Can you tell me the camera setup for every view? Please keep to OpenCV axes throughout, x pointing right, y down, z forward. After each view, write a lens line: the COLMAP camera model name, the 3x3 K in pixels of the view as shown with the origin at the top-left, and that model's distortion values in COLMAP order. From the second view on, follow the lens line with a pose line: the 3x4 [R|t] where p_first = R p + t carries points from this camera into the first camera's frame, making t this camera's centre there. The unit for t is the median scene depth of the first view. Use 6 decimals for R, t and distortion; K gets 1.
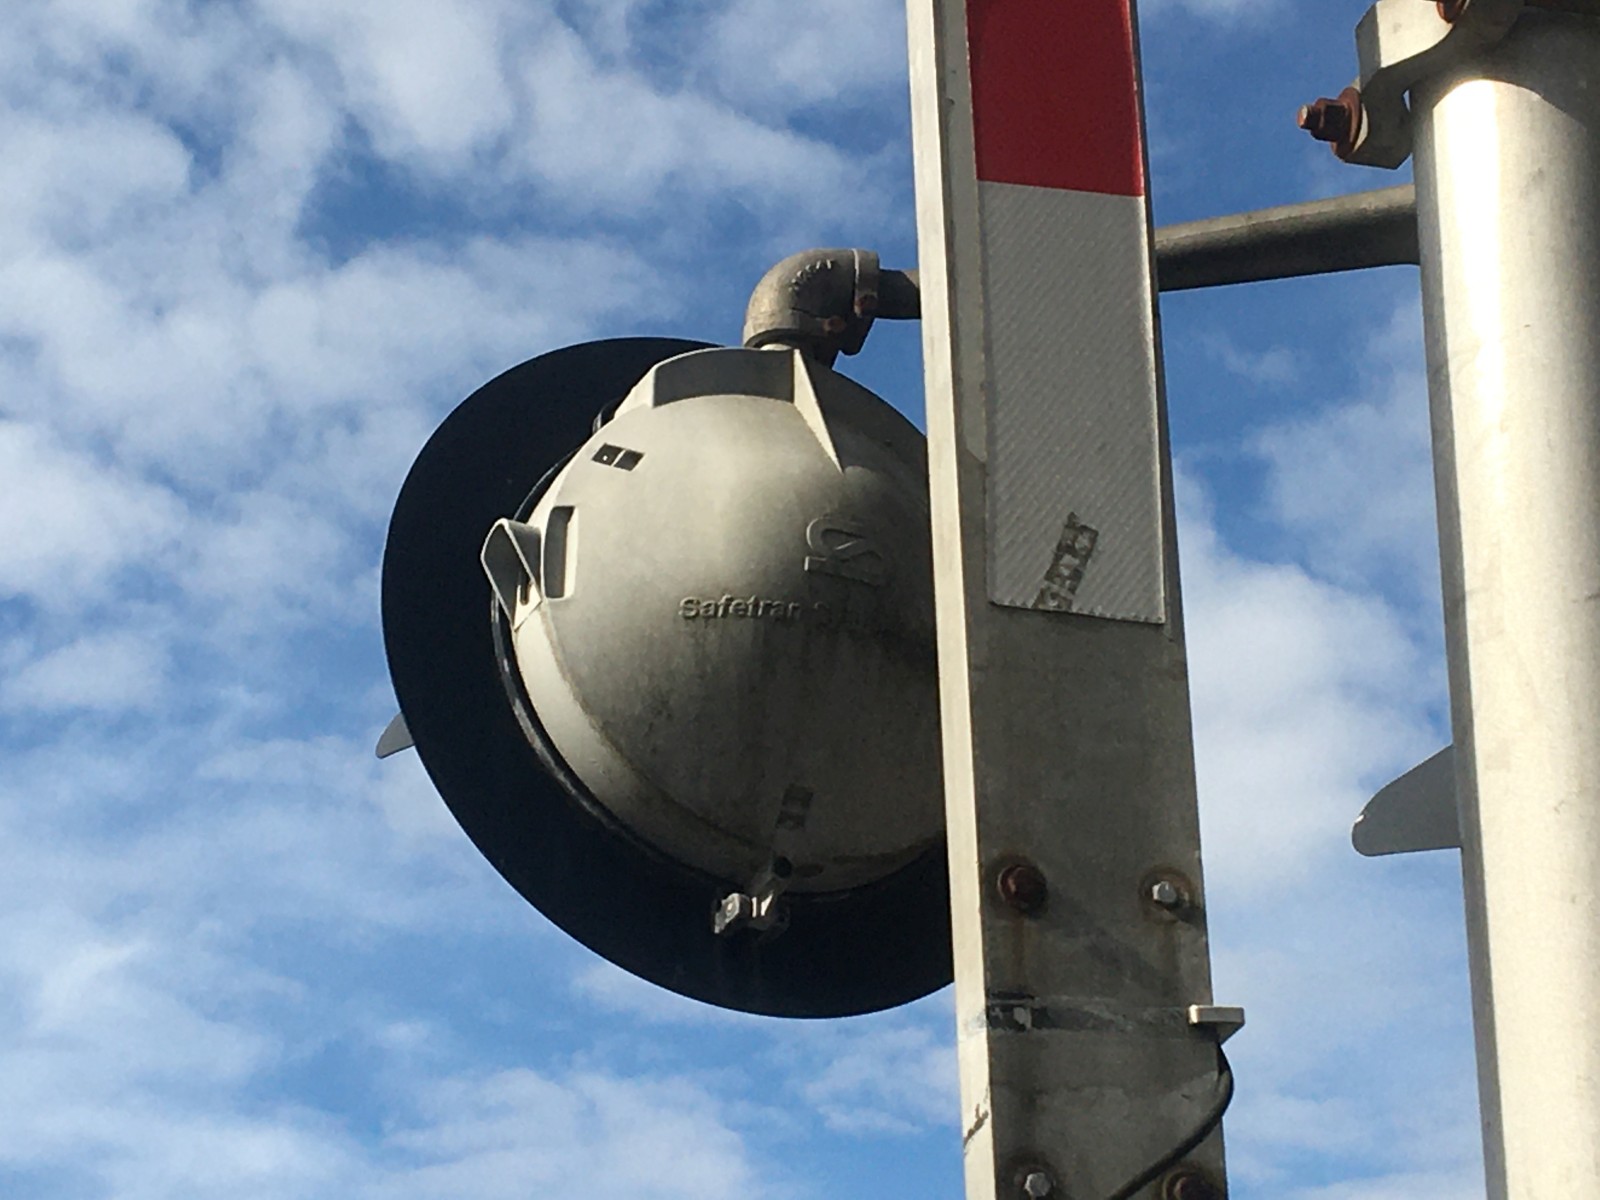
lens RADIAL K [[4065.4, 0, 800.0], [0, 4065.4, 600.0], [0, 0, 1]] dist [-0.038807, -0.193268]
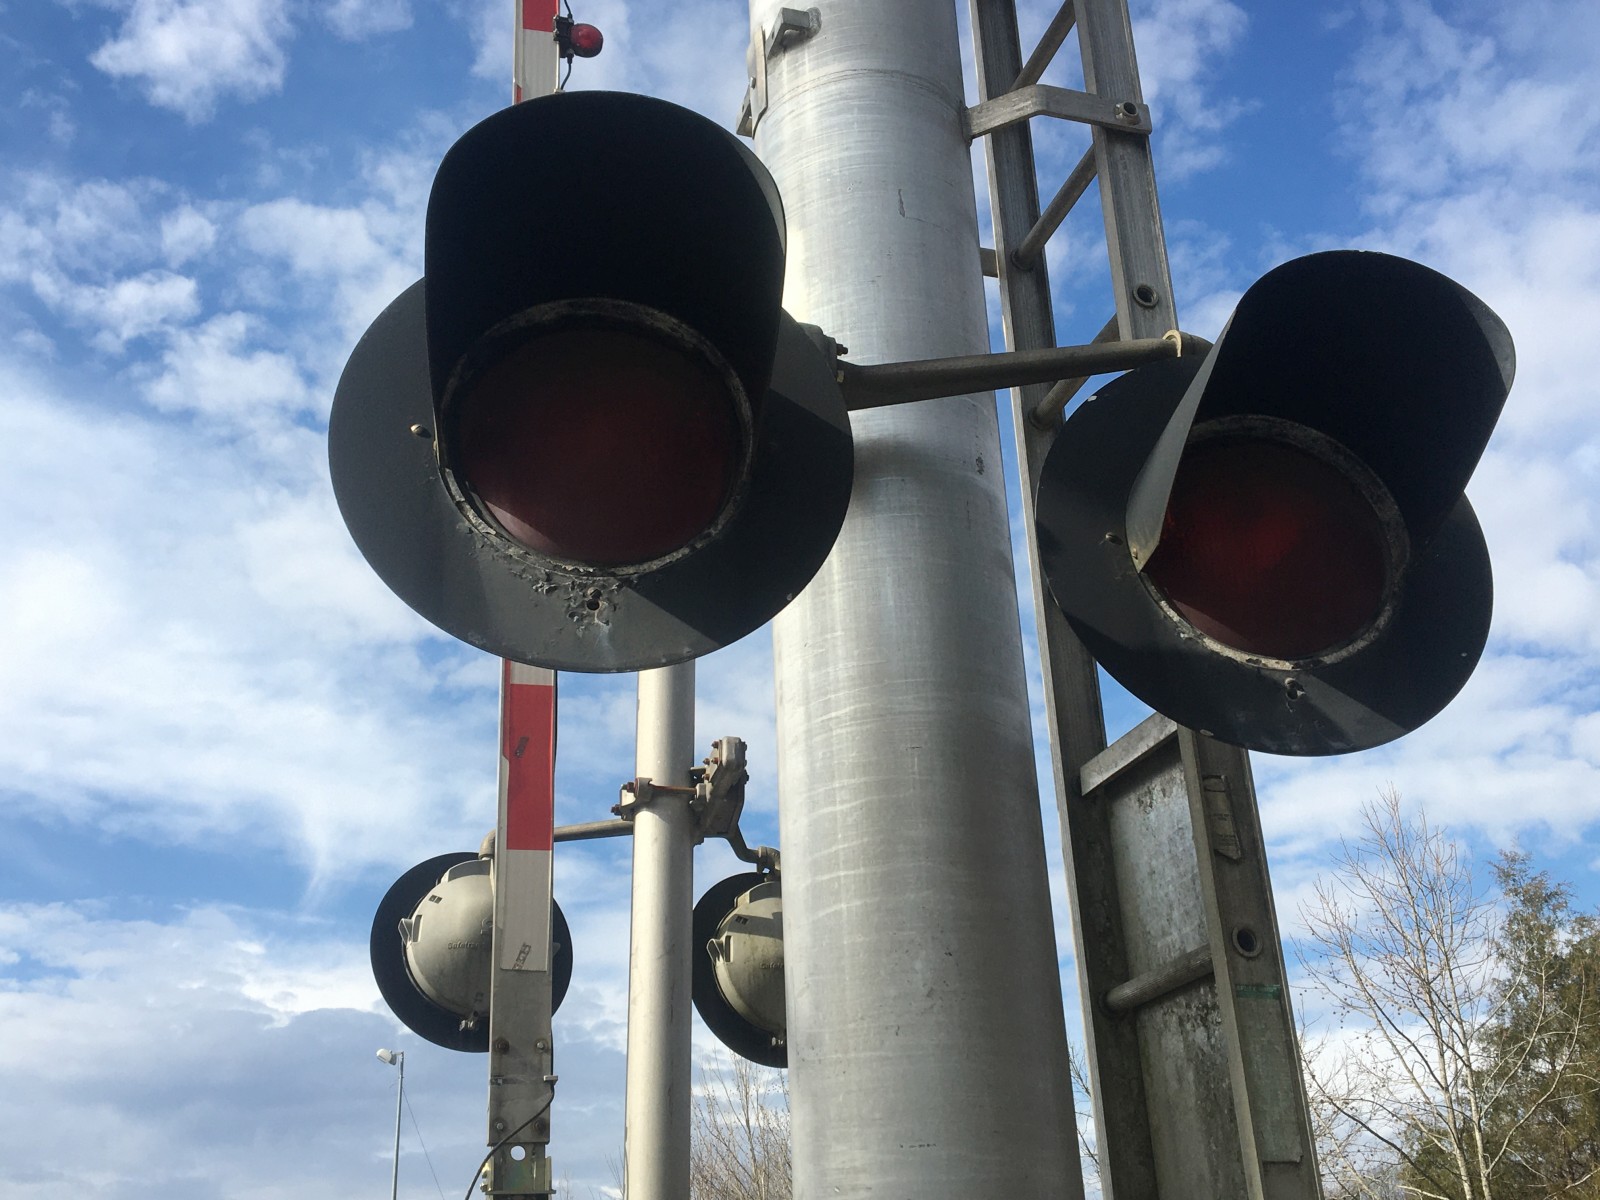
lens RADIAL K [[1714.7, 0, 797.9], [0, 1714.7, 539.0], [0, 0, 1]] dist [-0.000761, 0.015350]
pose [[0.999708, -0.023812, 0.004068, 0.299609], [0.023977, 0.998604, -0.047060, -0.293091], [-0.002941, 0.047144, 0.998884, -0.614311]]
